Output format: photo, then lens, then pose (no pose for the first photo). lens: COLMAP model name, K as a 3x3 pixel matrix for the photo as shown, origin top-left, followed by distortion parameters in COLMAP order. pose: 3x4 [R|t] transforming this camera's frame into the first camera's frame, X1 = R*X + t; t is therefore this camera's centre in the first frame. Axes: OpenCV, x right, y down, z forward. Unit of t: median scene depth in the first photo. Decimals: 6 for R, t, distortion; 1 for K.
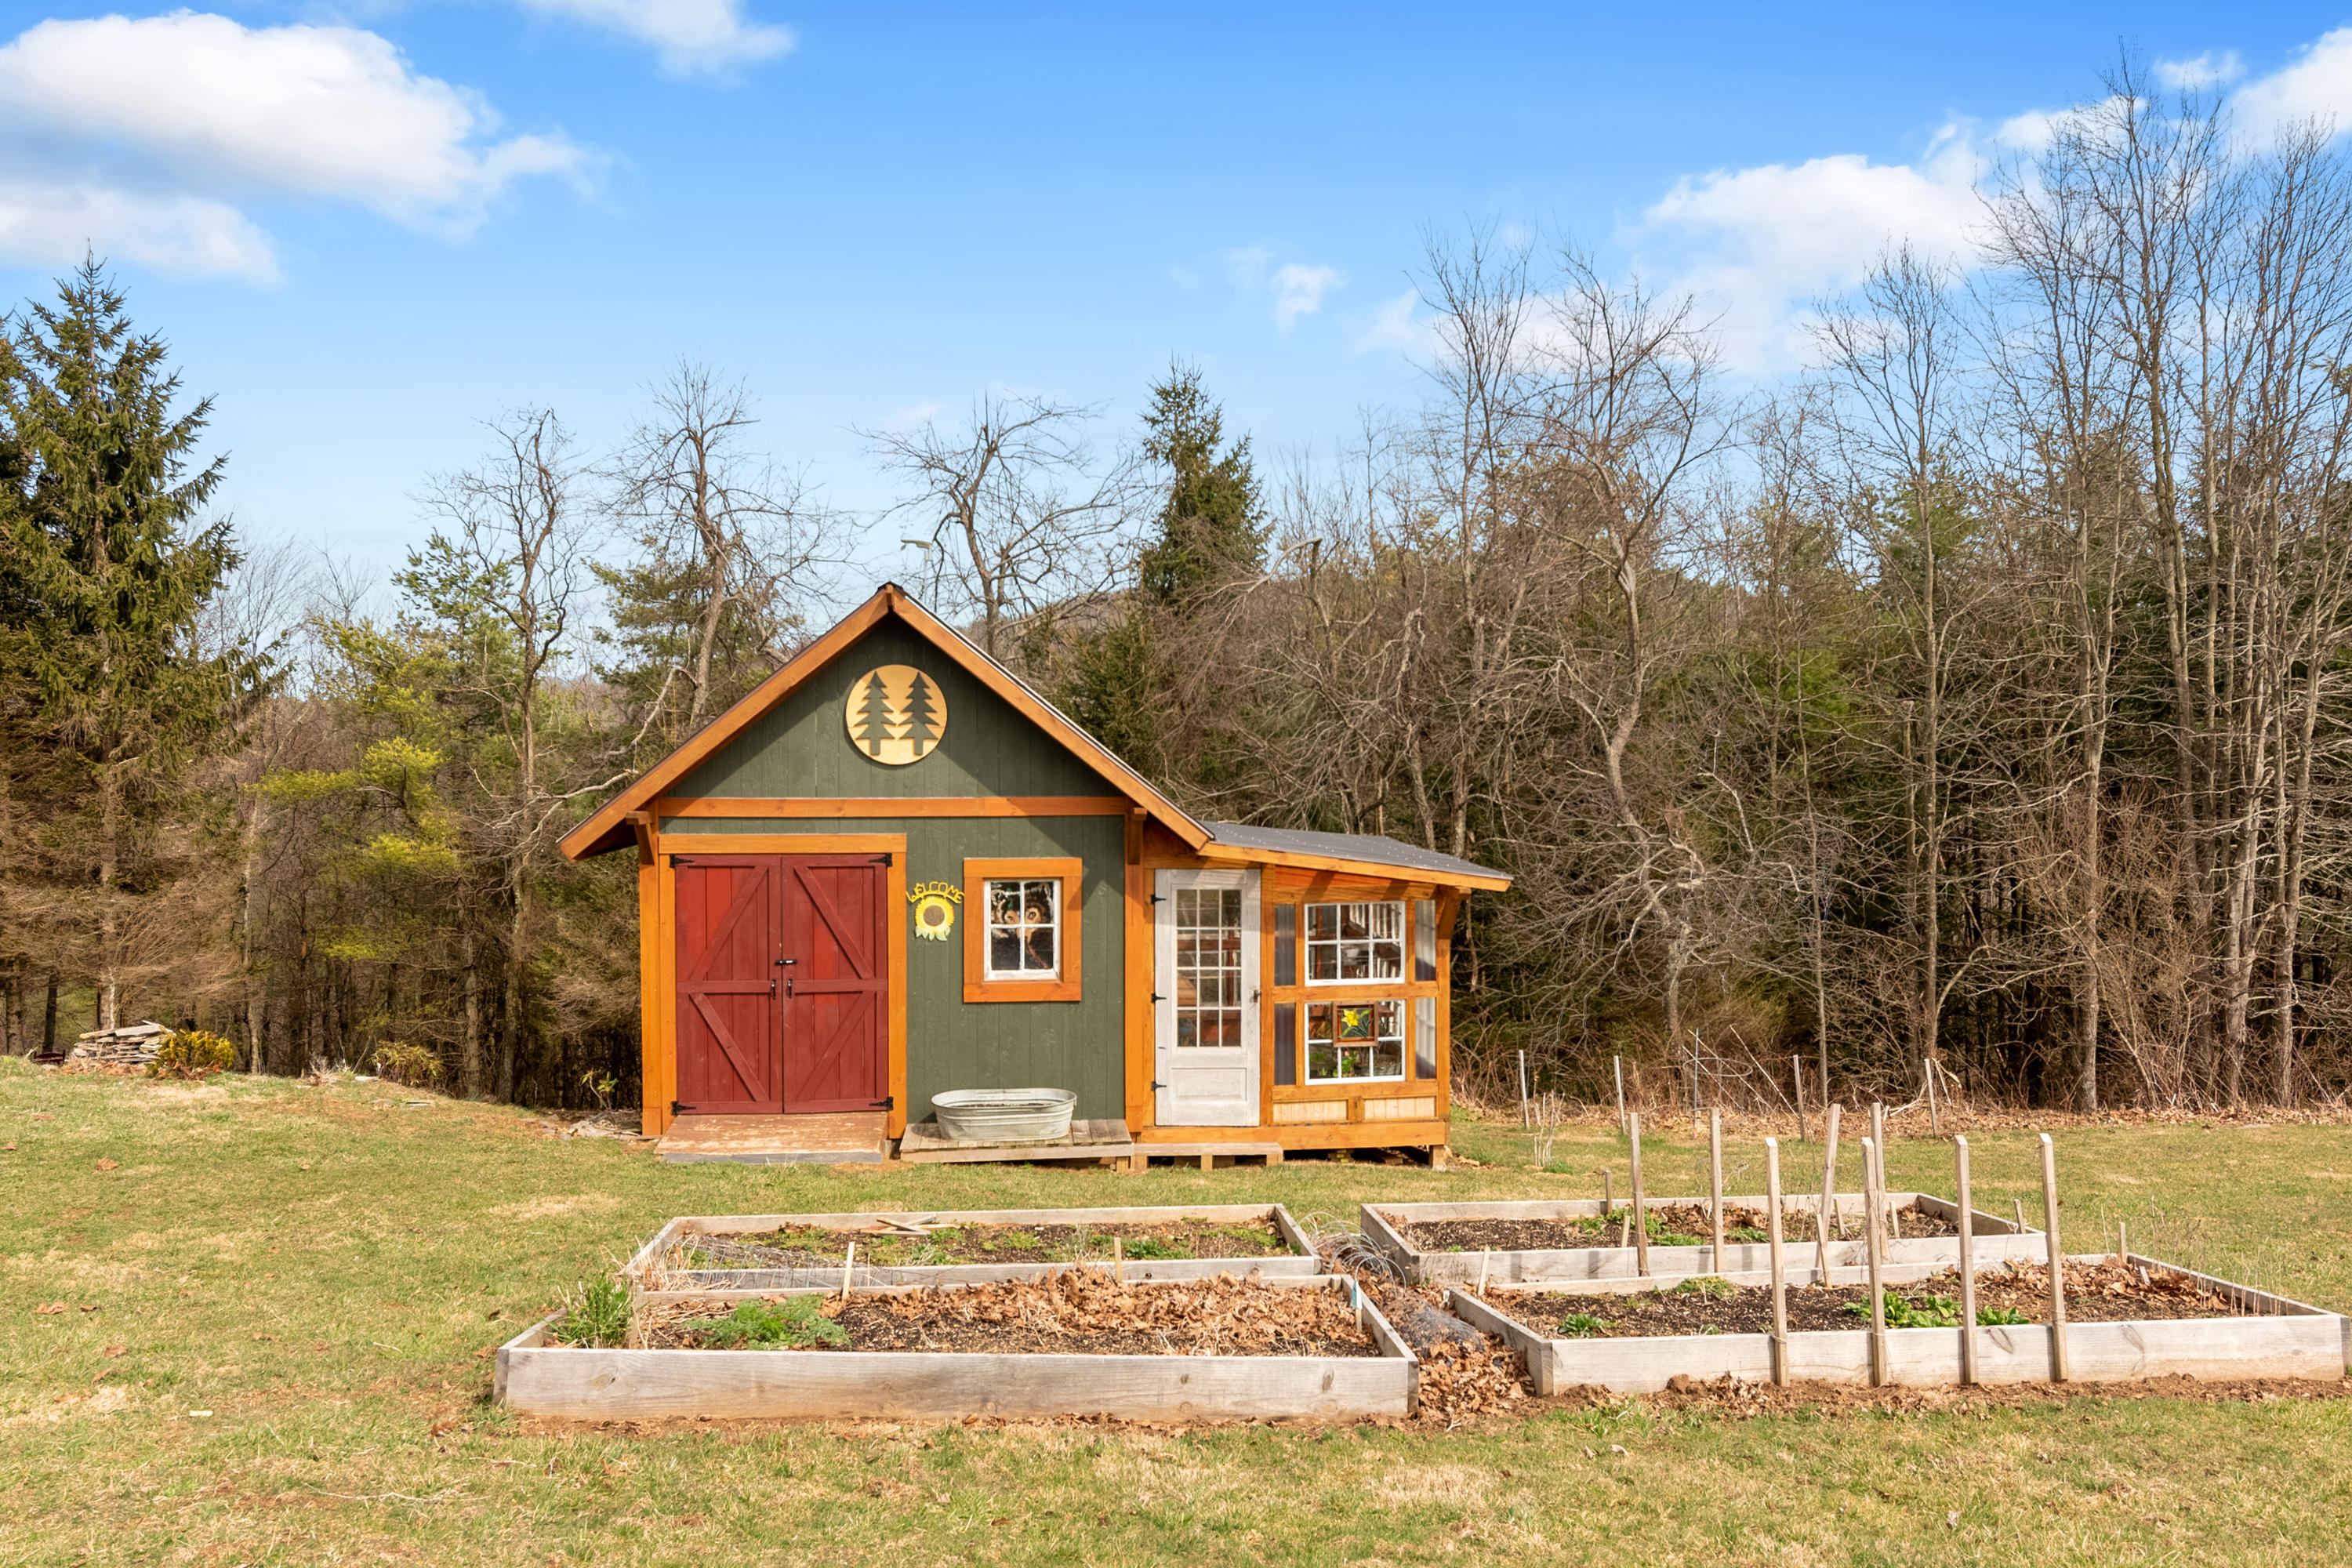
lens RADIAL K [[1738.8, 0, 1176.0], [0, 1738.8, 784.0], [0, 0, 1]] dist [-0.132028, 0.243876]
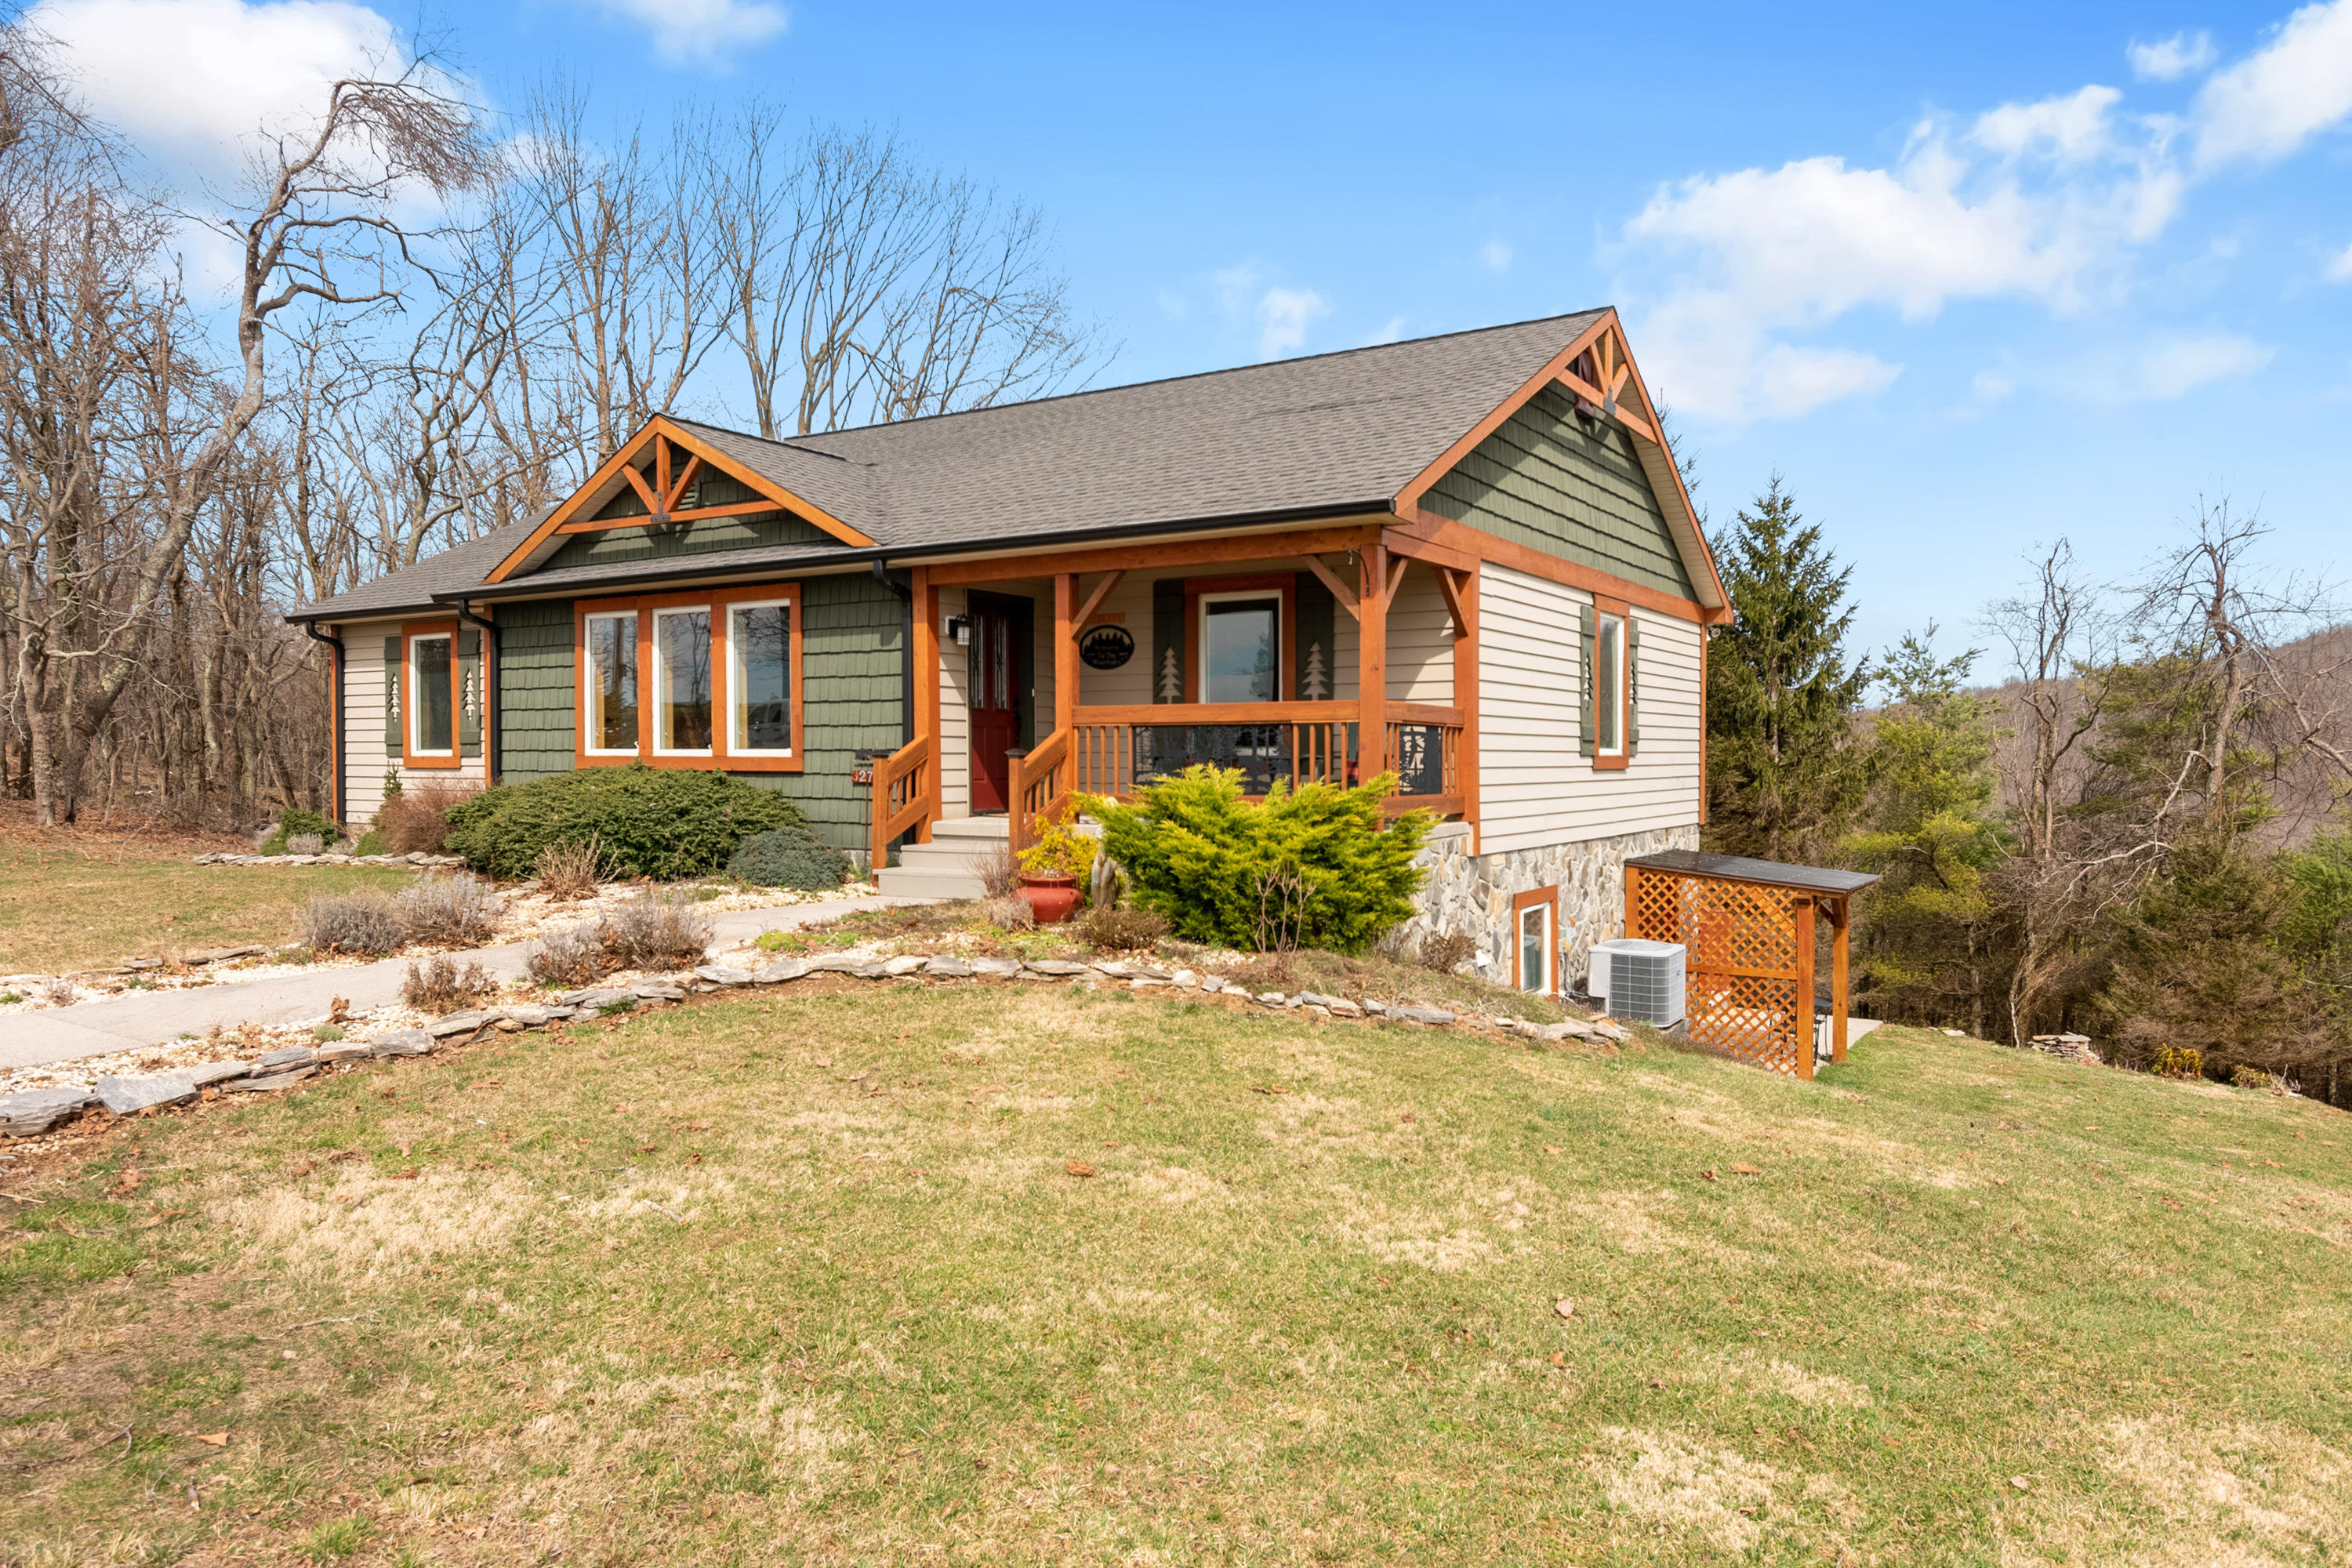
lens RADIAL K [[1542.8, 0, 1176.0], [0, 1542.8, 784.0], [0, 0, 1]] dist [-0.000855, -0.001003]
pose [[0.763384, 0.013455, -0.645805, -0.384537], [-0.025990, 0.999613, -0.009896, -0.051168], [0.645422, 0.024339, 0.763438, -0.607634]]
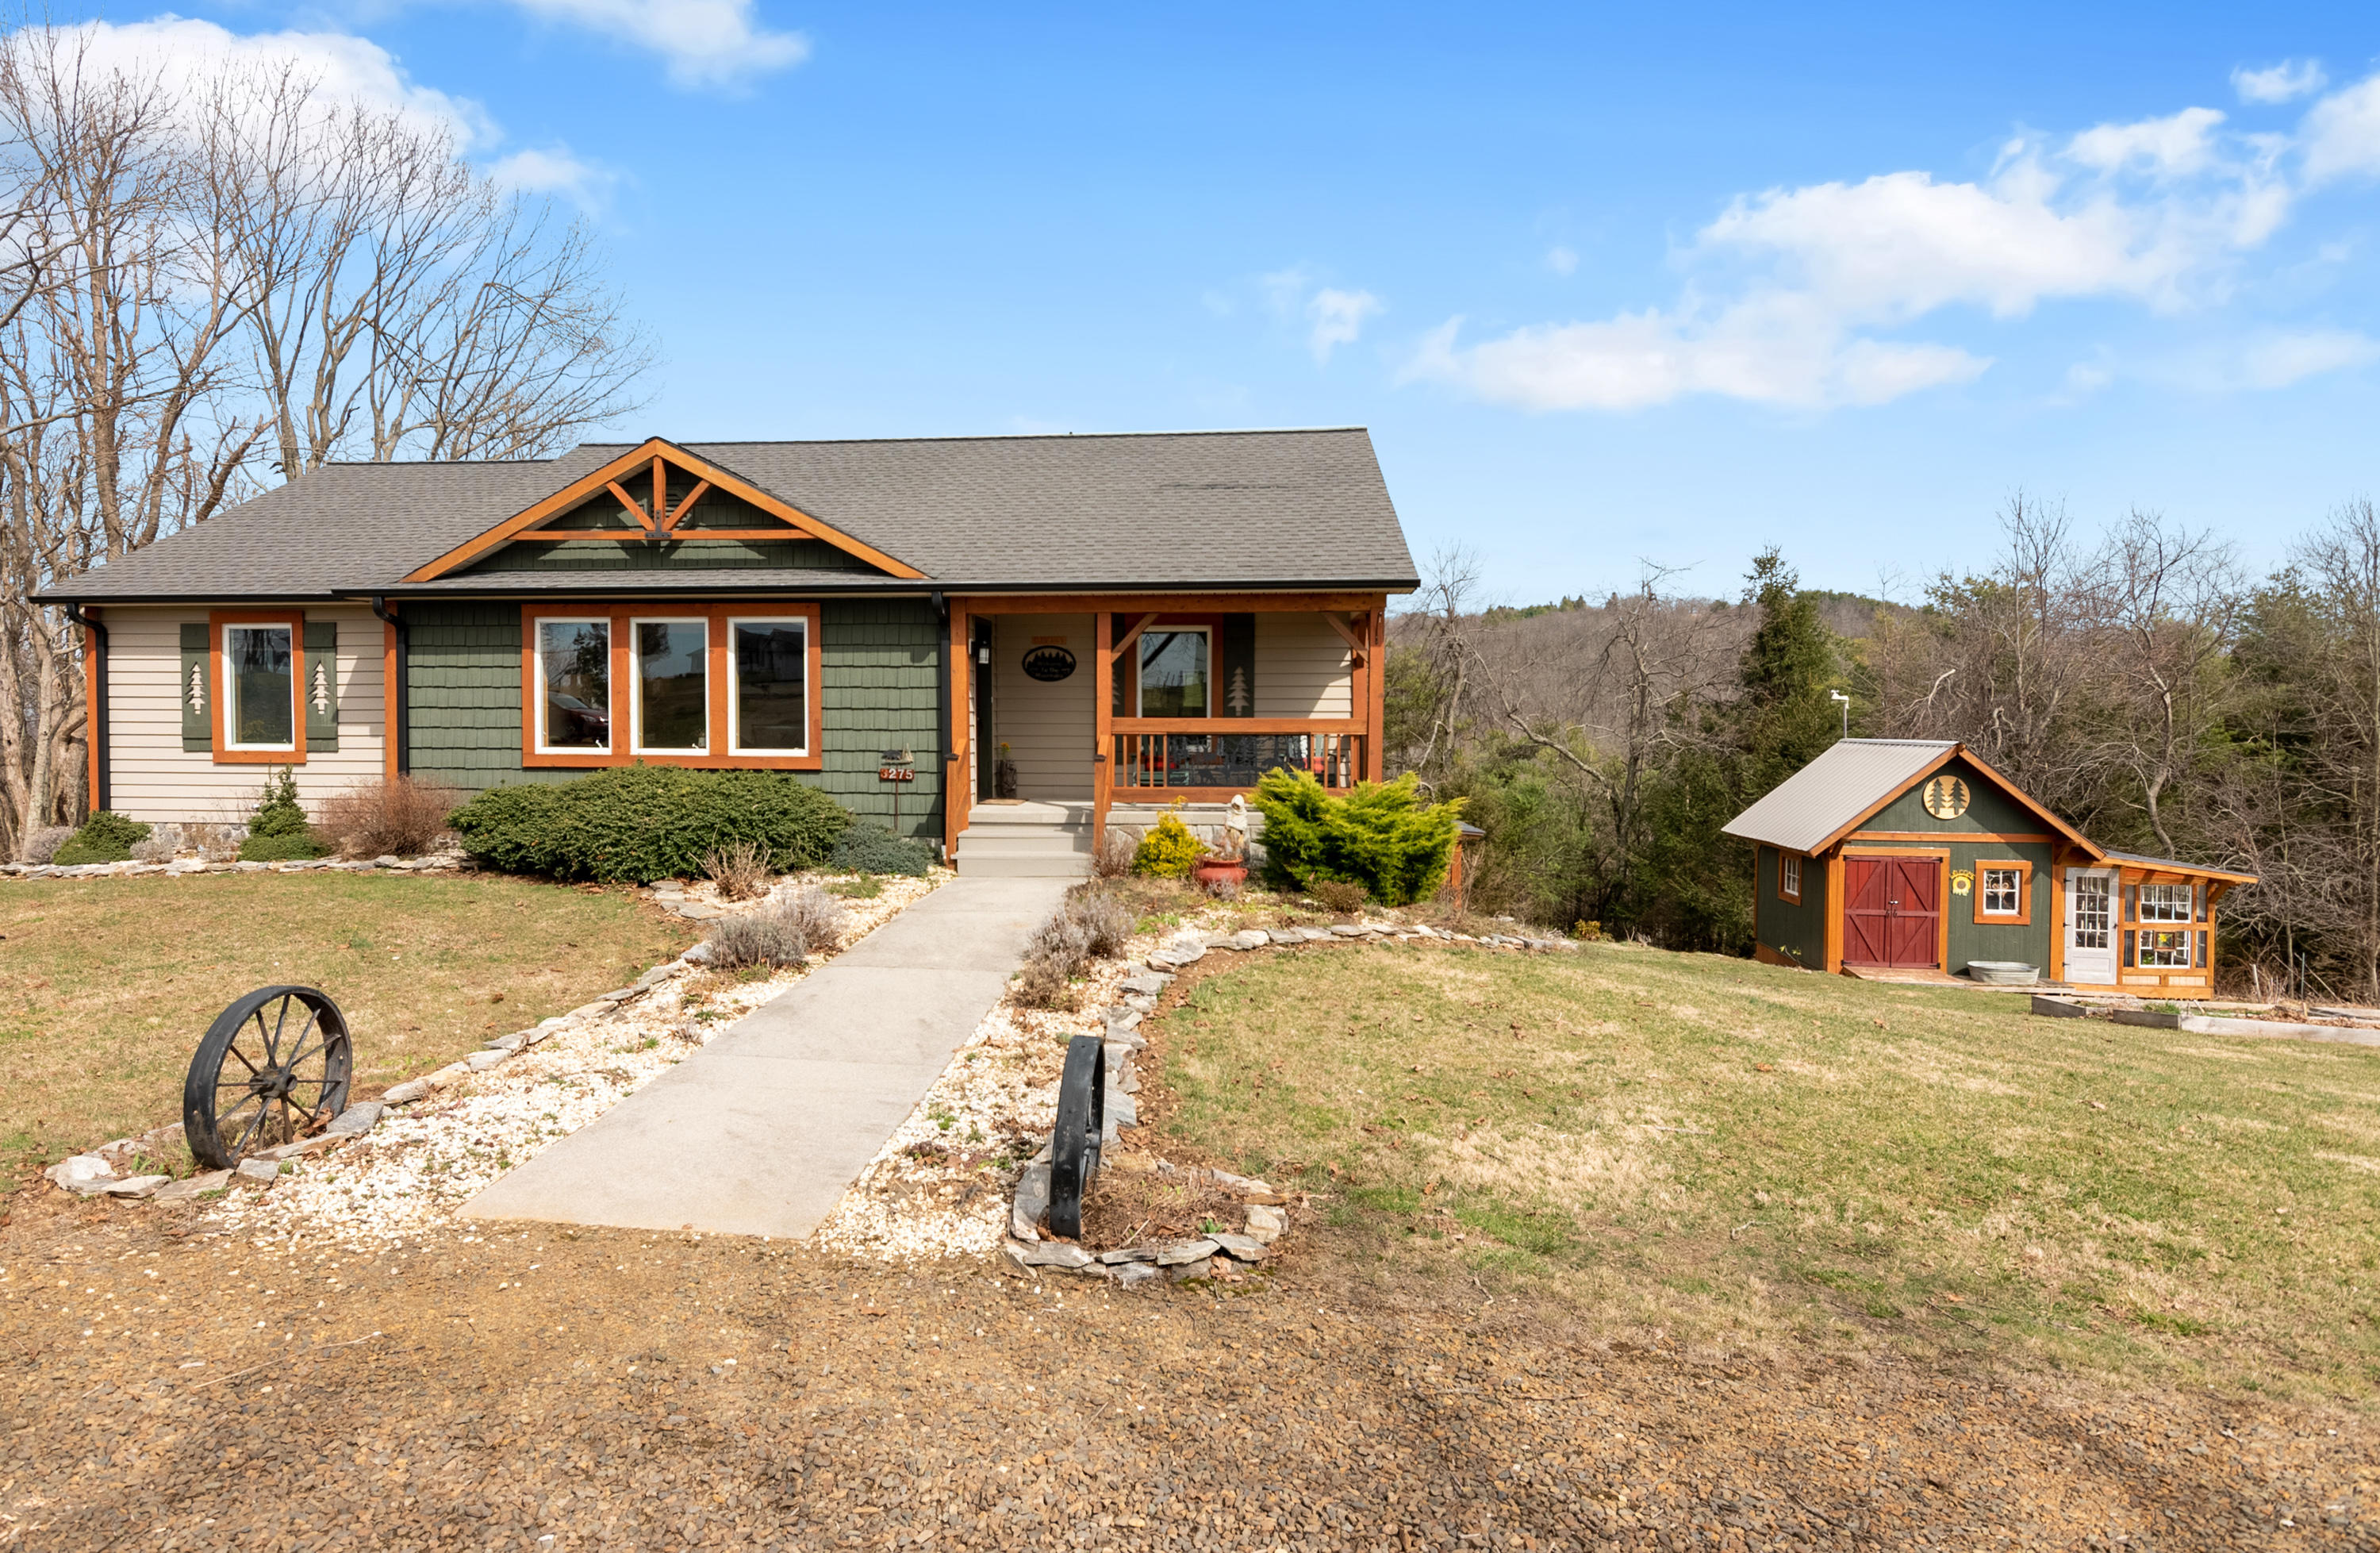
lens RADIAL K [[1282.4, 0, 1115.0], [0, 1282.4, 740.4], [0, 0, 1]] dist [-0.000866, -0.000315]
pose [[0.972836, 0.009463, -0.231302, -0.823373], [-0.012854, 0.999831, -0.013160, -0.076807], [0.231139, 0.015776, 0.972793, -0.894427]]
